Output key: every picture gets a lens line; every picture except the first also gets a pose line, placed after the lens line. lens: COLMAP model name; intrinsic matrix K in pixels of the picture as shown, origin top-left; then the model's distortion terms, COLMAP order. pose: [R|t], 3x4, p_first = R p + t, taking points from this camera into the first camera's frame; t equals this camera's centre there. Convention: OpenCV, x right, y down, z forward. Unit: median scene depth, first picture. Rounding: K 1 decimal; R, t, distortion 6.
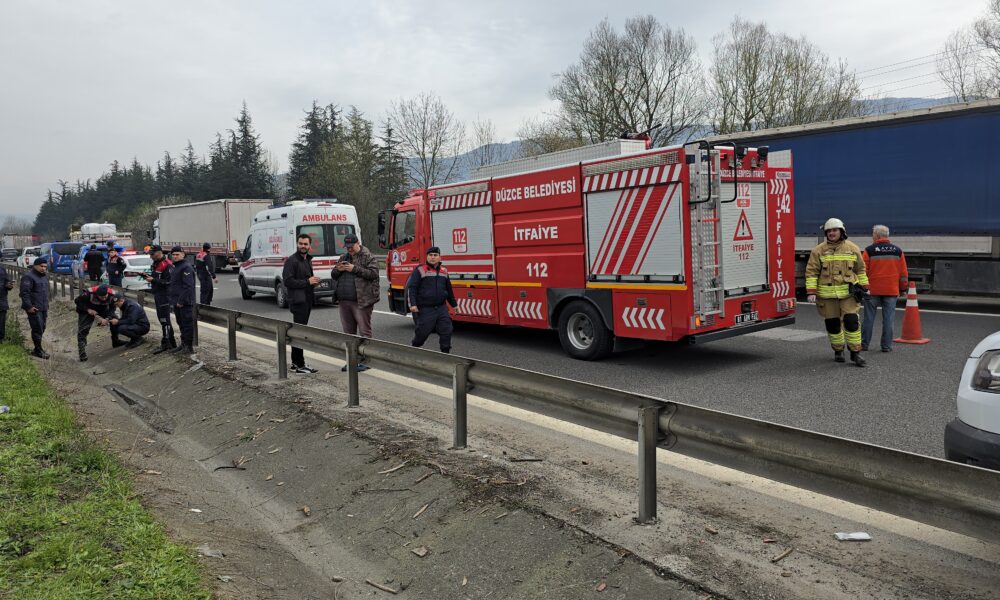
lens RADIAL K [[710.1, 0, 496.9], [0, 710.1, 299.5], [0, 0, 1]] dist [0.040187, -0.023415]
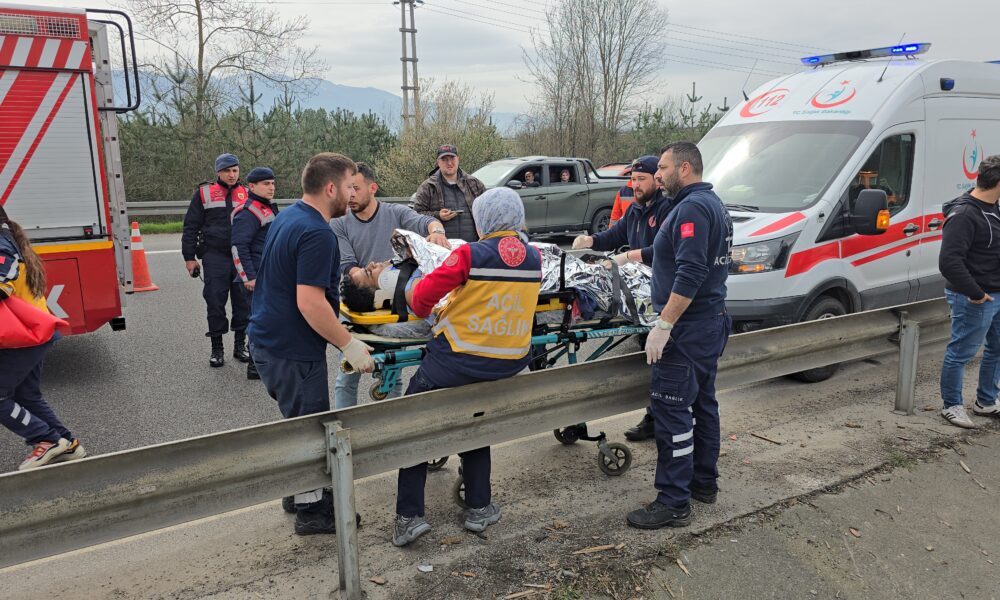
lens RADIAL K [[710.1, 0, 500.4], [0, 710.1, 296.1], [0, 0, 1]] dist [0.040187, -0.023415]
pose [[0.095254, -0.157718, 0.982879, -0.340543], [0.087377, 0.984883, 0.149571, -0.036691], [-0.991611, 0.071634, 0.107595, 0.589797]]
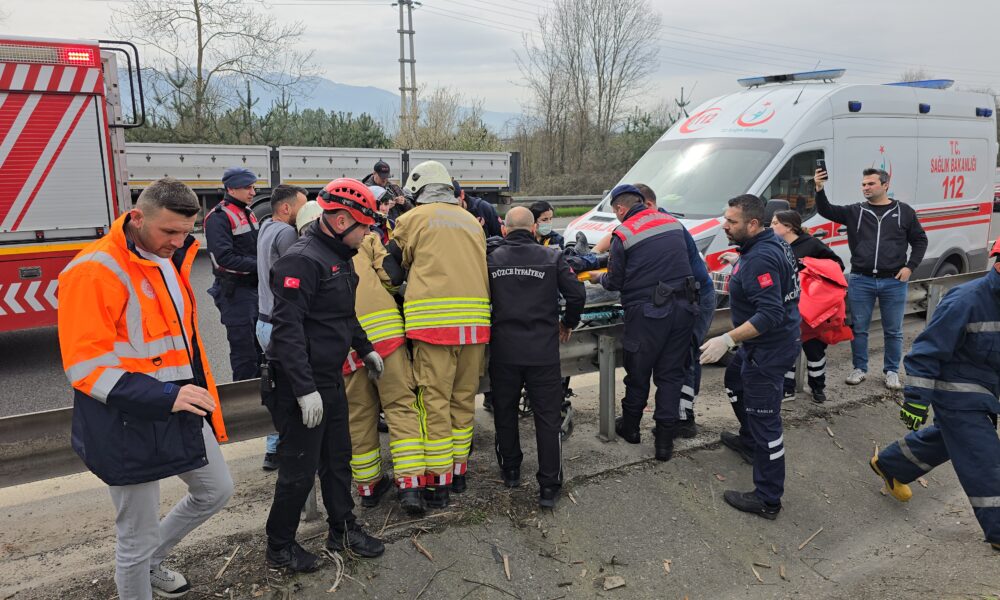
lens RADIAL K [[710.1, 0, 498.9], [0, 710.1, 300.9], [0, 0, 1]] dist [0.040187, -0.023415]
pose [[0.096927, -0.163412, 0.981785, -0.435466], [0.081866, 0.984396, 0.155764, -0.041278], [-0.991919, 0.065277, 0.108792, 0.534920]]
